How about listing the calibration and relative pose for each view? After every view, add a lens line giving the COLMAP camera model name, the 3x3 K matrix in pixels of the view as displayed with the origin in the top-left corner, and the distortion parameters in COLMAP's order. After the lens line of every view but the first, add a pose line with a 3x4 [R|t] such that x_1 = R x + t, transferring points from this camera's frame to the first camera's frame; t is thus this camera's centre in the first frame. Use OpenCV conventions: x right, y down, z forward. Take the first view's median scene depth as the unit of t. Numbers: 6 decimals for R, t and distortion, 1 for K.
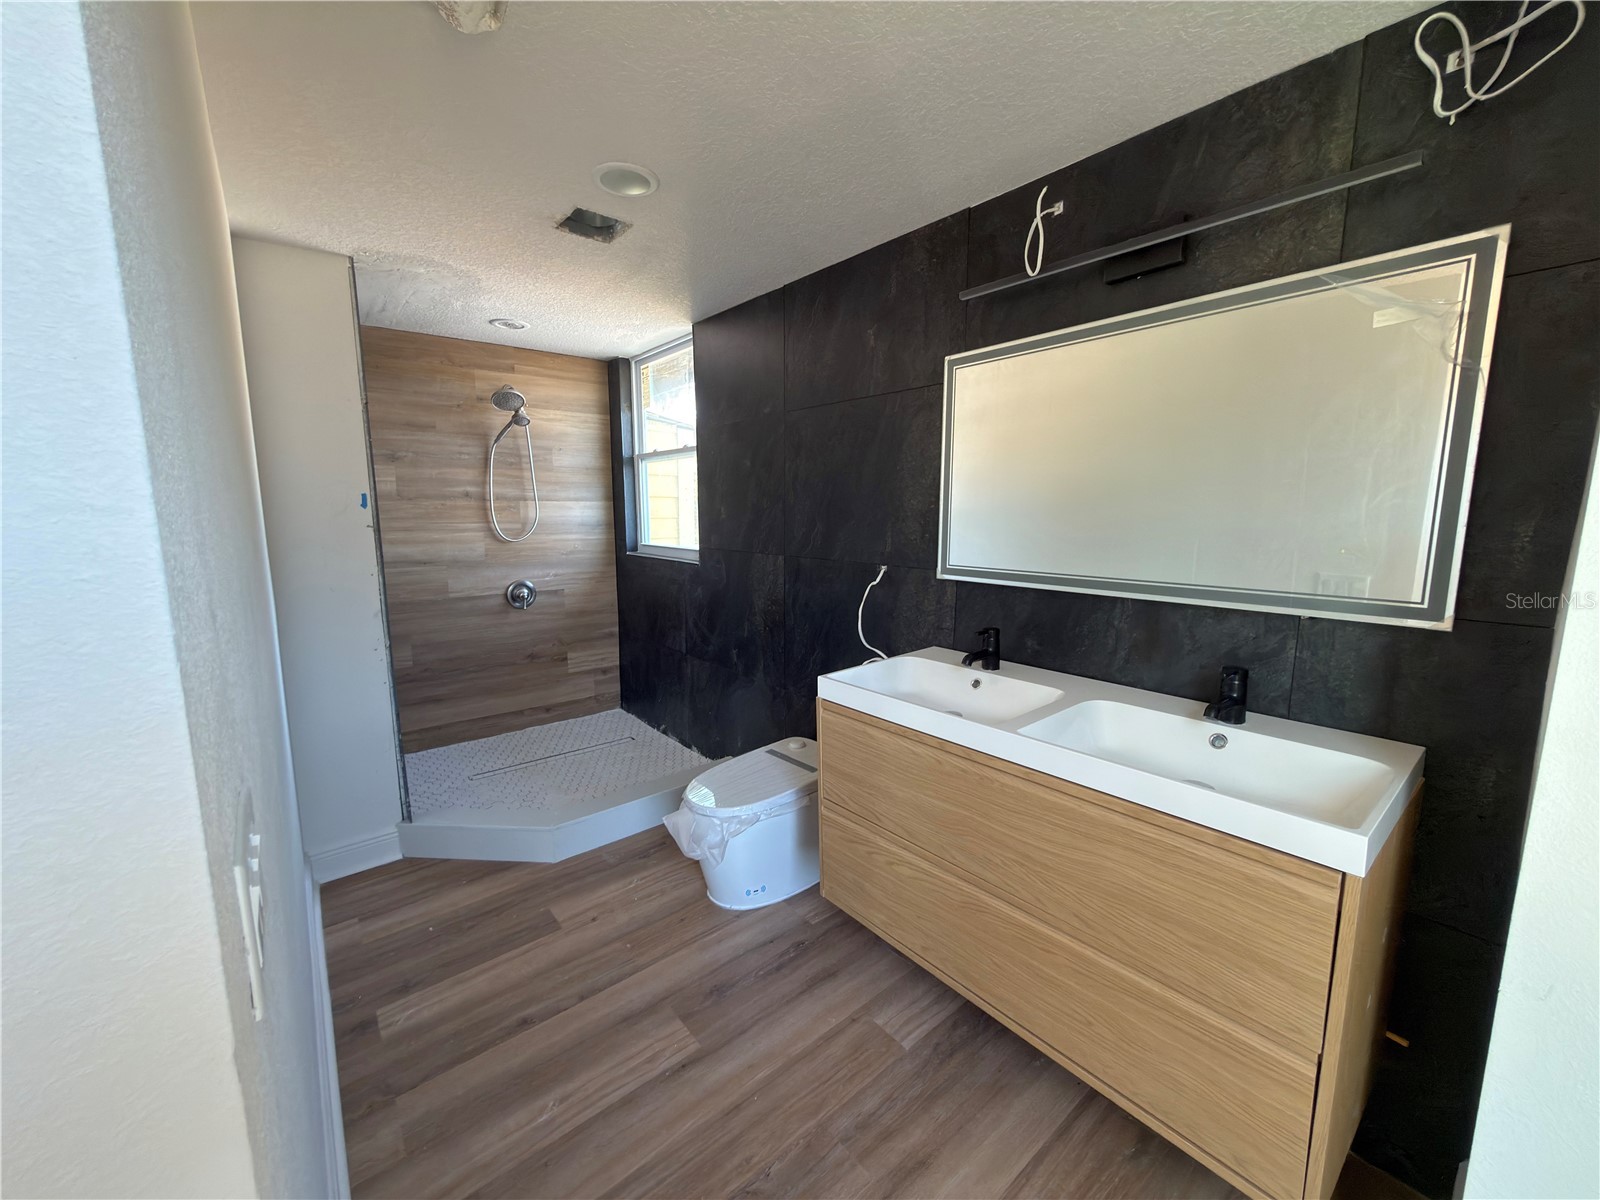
lens RADIAL K [[635.3, 0, 795.8], [0, 635.3, 603.1], [0, 0, 1]] dist [0.001721, 0.000124]
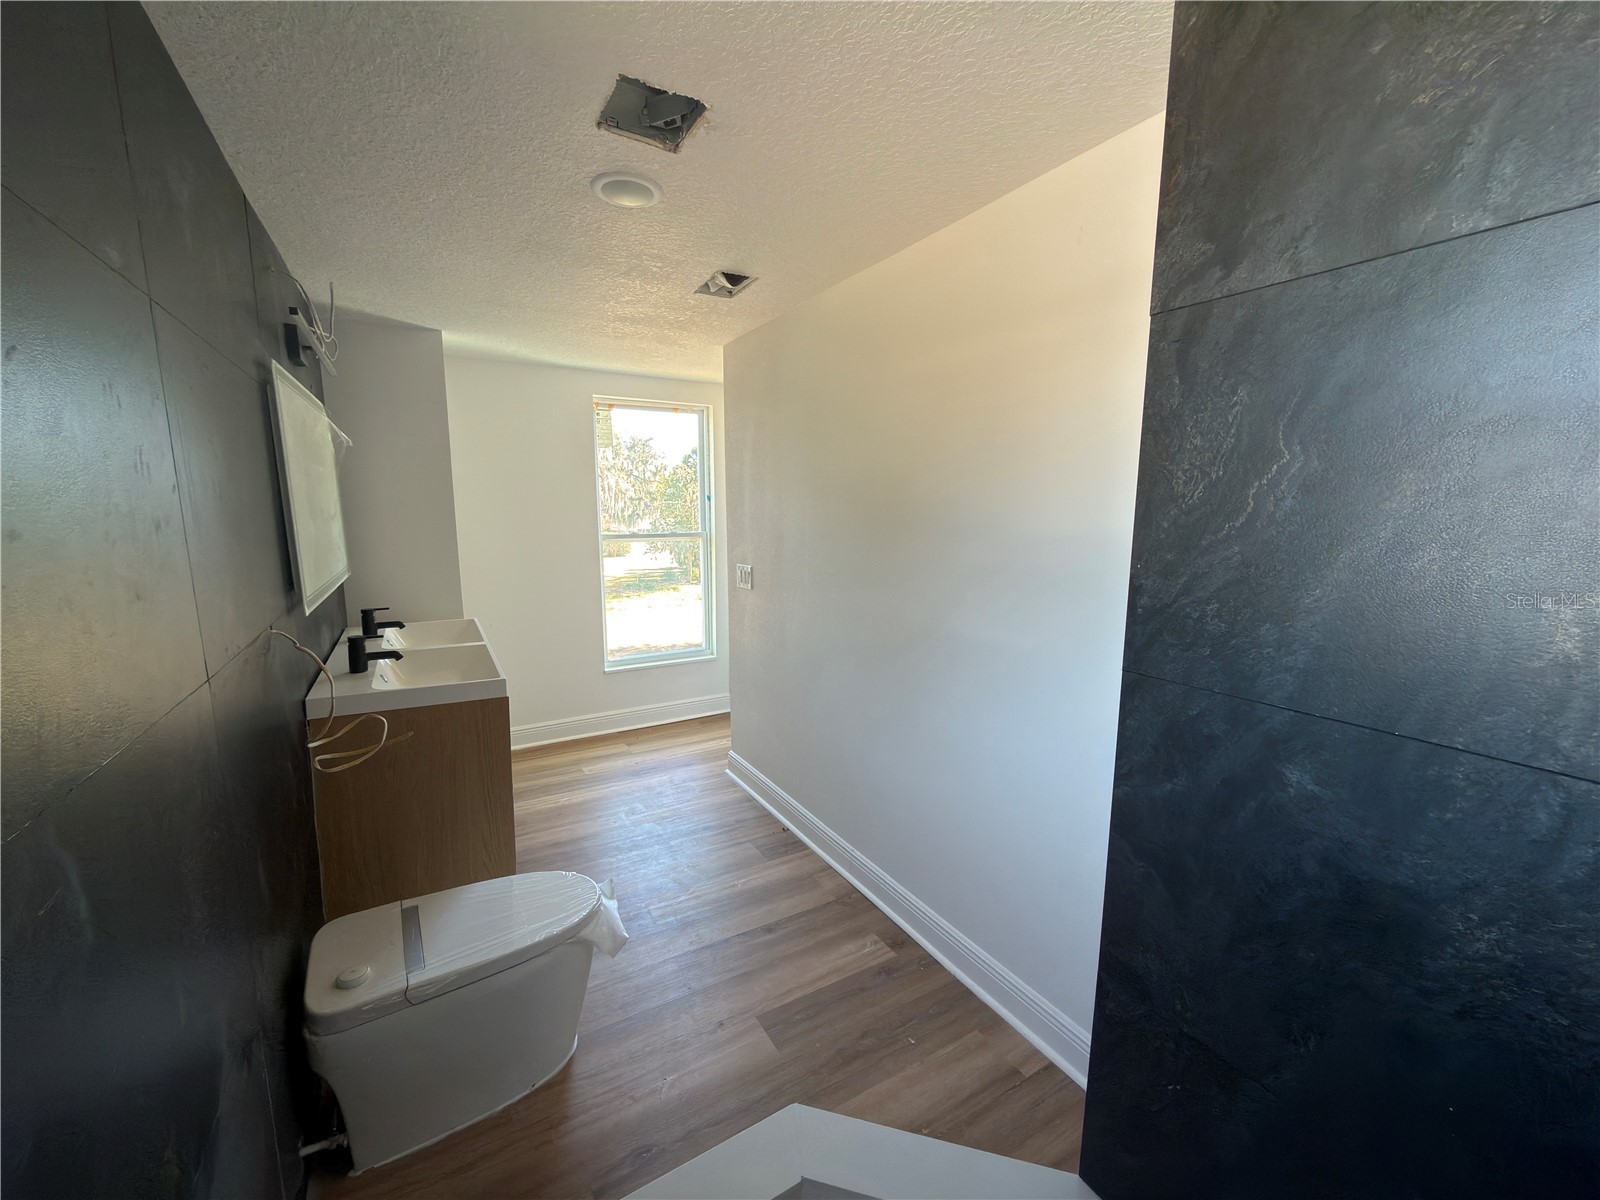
lens RADIAL K [[635.3, 0, 795.8], [0, 635.3, 603.1], [0, 0, 1]] dist [0.001721, 0.000124]
pose [[-0.988862, -0.023268, 0.147005, -0.585001], [0.020631, 0.956739, 0.290214, -0.273336], [-0.147398, 0.290015, -0.945603, 1.775070]]
